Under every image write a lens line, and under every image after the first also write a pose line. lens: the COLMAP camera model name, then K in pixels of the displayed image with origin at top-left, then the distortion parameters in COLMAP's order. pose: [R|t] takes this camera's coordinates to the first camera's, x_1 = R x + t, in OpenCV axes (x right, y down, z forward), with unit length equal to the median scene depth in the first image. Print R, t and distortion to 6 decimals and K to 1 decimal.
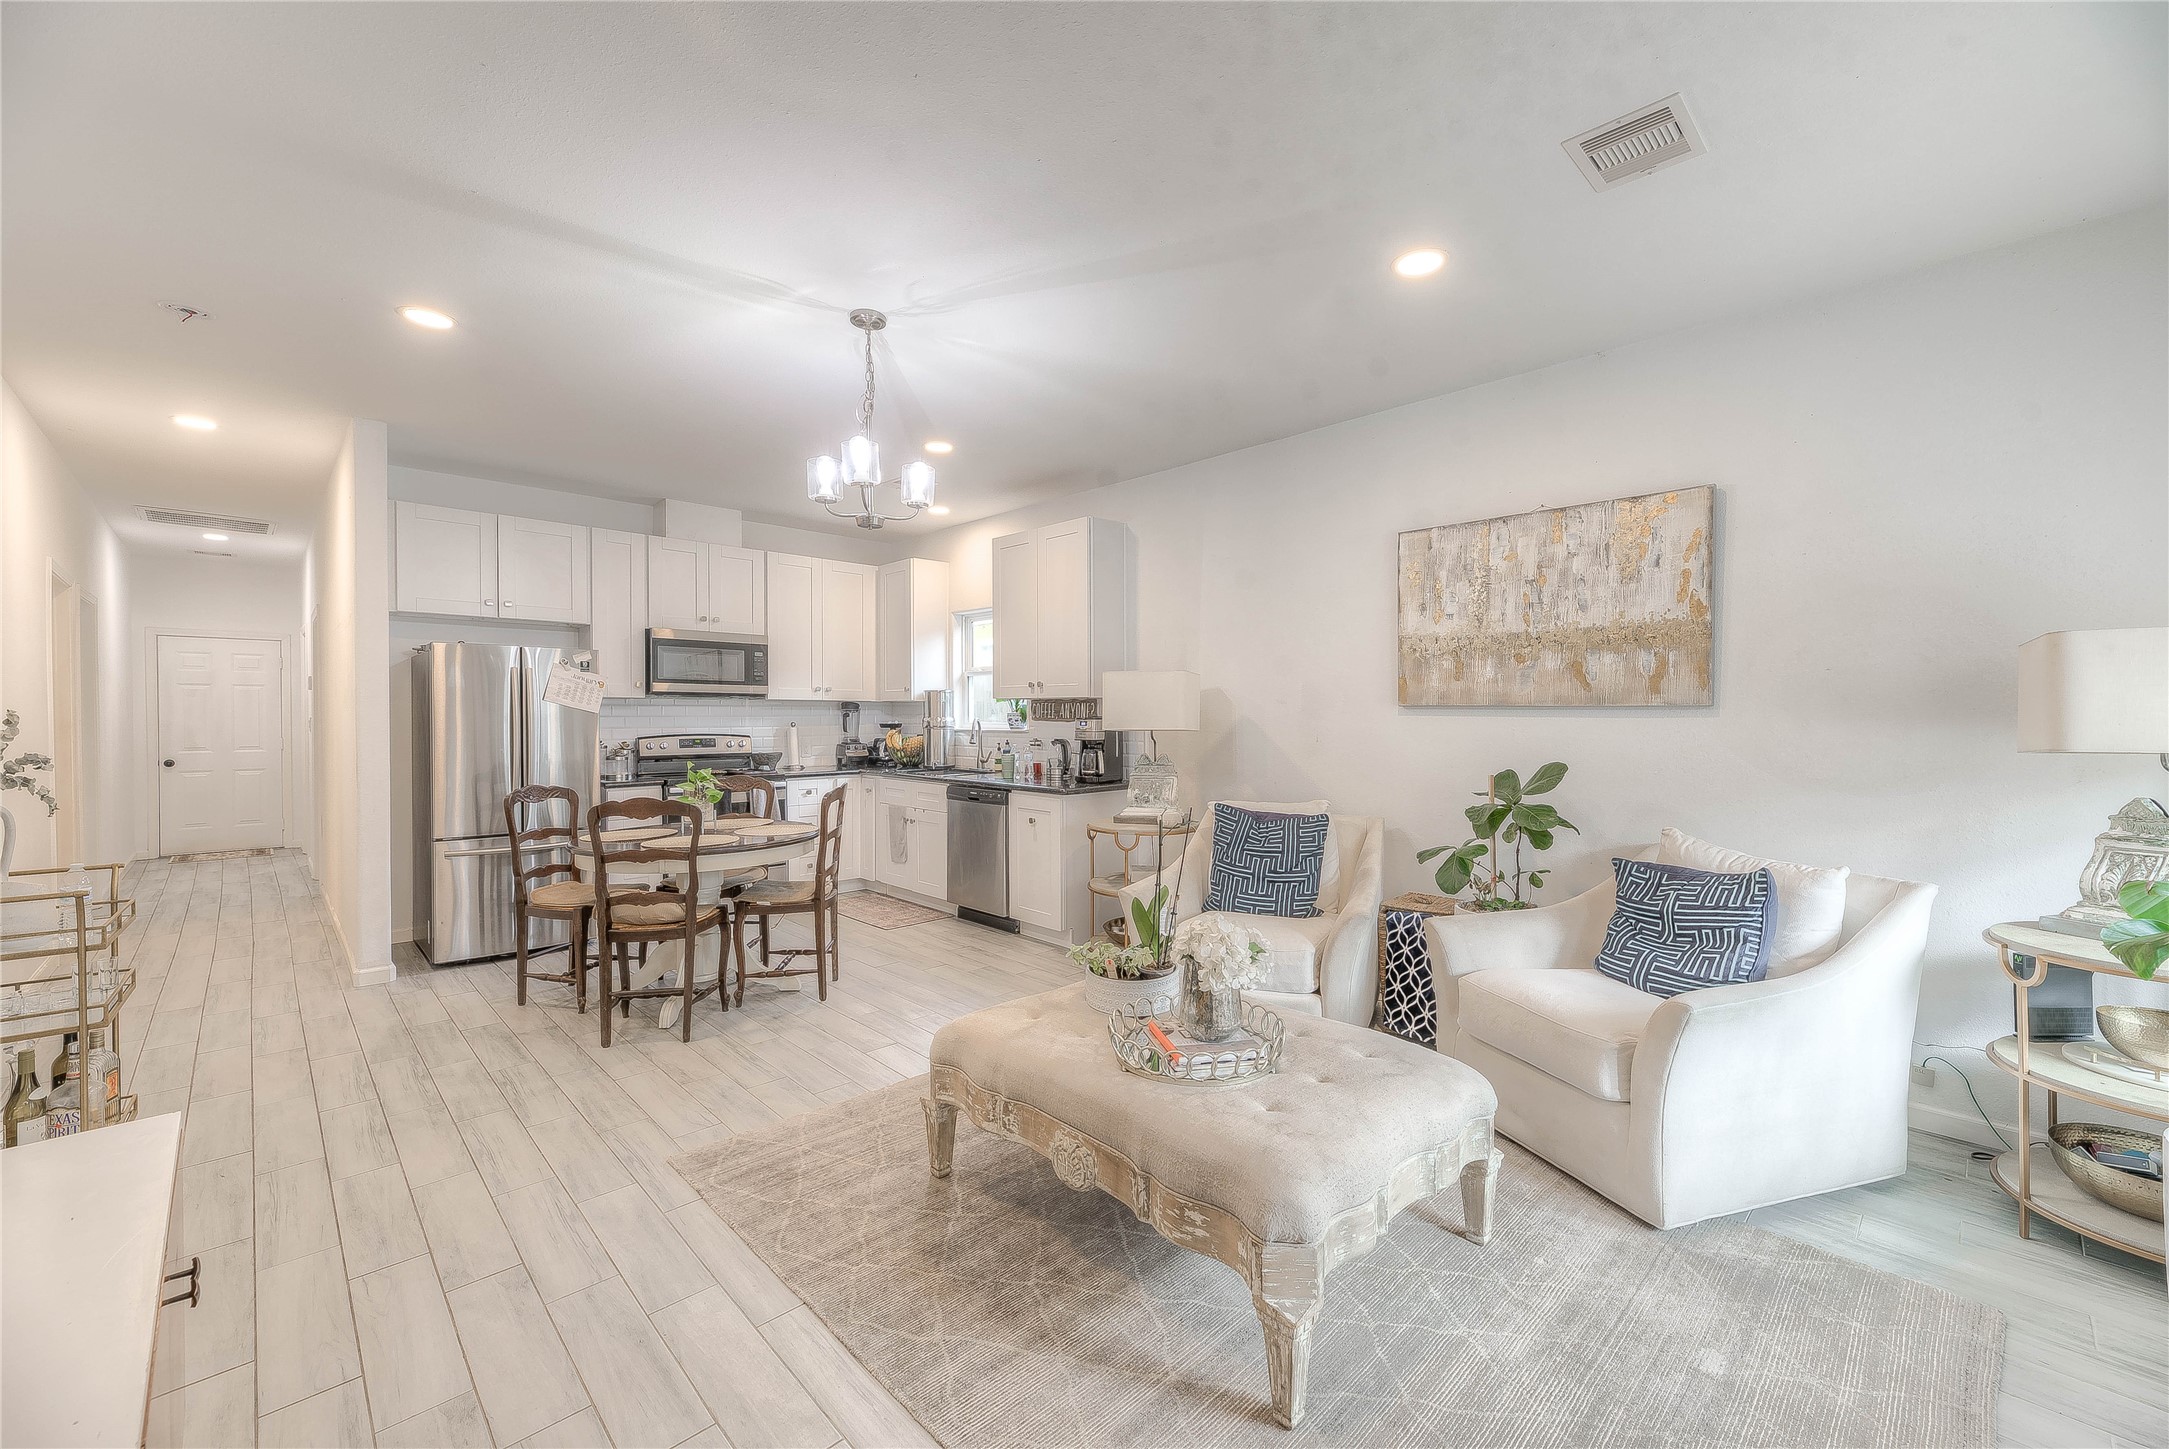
lens RADIAL K [[875.4, 0, 1110.0], [0, 875.4, 742.9], [0, 0, 1]] dist [0.018613, -0.005860]
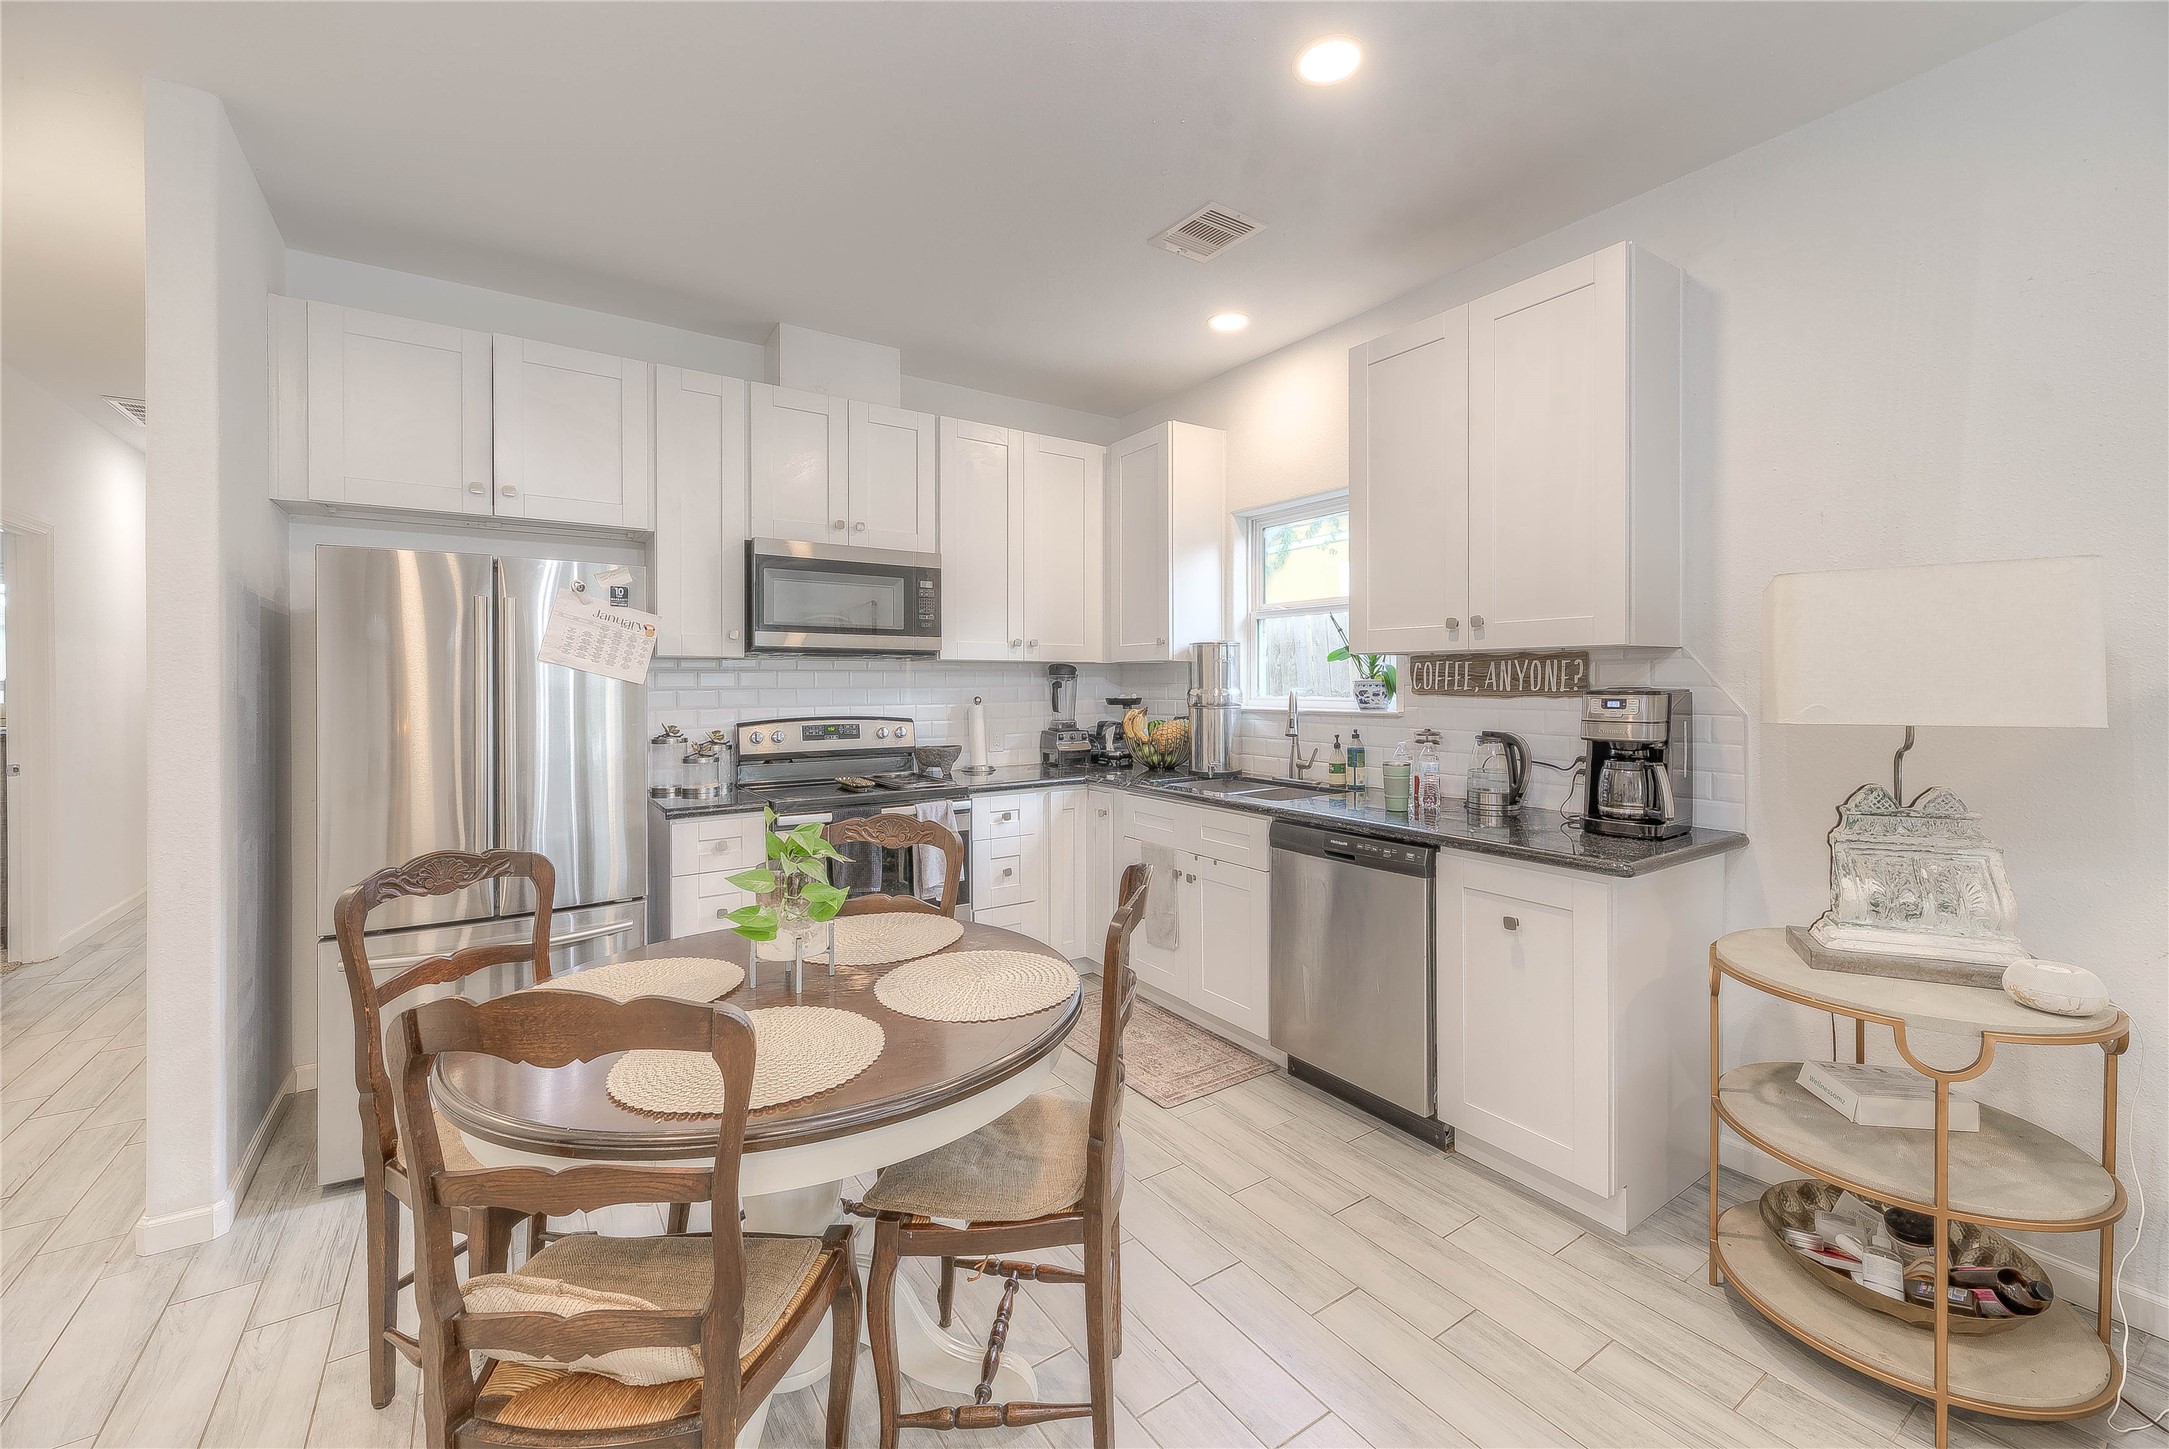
lens RADIAL K [[892.3, 0, 1108.2], [0, 892.3, 692.1], [0, 0, 1]] dist [0.018821, -0.007088]
pose [[0.985440, -0.001949, -0.170014, -0.173926], [-0.001342, 0.999814, -0.019243, -0.015939], [0.170020, 0.019191, 0.985254, 0.420084]]
